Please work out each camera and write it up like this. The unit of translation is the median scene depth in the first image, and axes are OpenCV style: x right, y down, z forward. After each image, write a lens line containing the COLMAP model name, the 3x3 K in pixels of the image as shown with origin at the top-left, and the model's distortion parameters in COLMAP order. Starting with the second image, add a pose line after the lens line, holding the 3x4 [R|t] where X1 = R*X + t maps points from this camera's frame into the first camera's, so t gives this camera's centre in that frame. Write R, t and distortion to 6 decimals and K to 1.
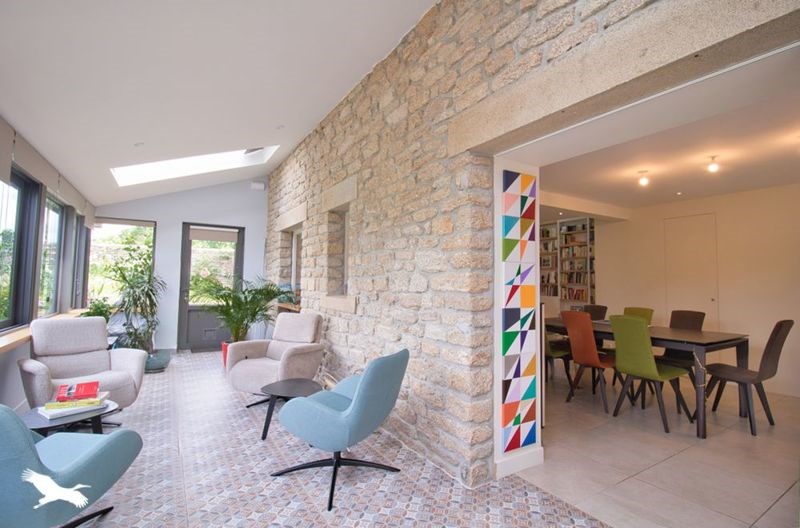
lens RADIAL K [[367.8, 0, 400.1], [0, 367.8, 260.7], [0, 0, 1]] dist [-0.002031, -0.000103]
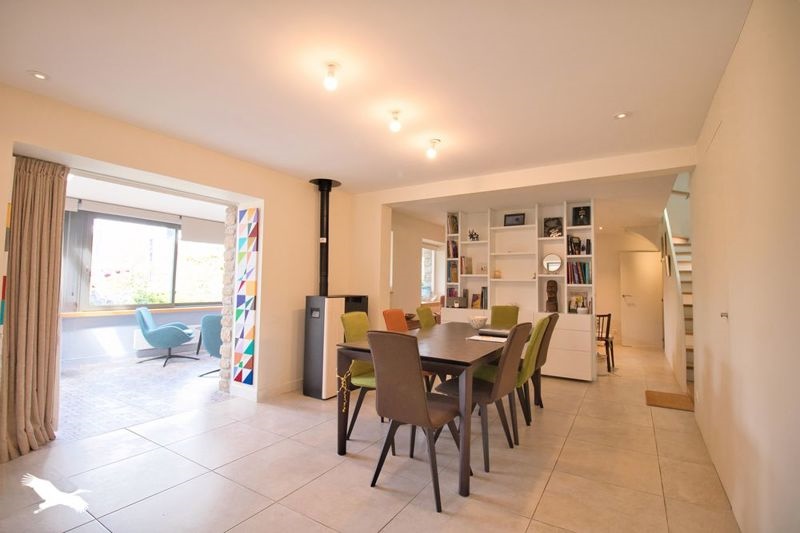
lens RADIAL K [[367.5, 0, 399.7], [0, 367.5, 266.5], [0, 0, 1]] dist [0.000418, 0.000038]
pose [[0.425659, -0.040356, -0.903983, 2.046992], [0.032262, 0.999047, -0.029409, 0.073834], [0.904308, -0.016646, 0.426555, 0.933560]]
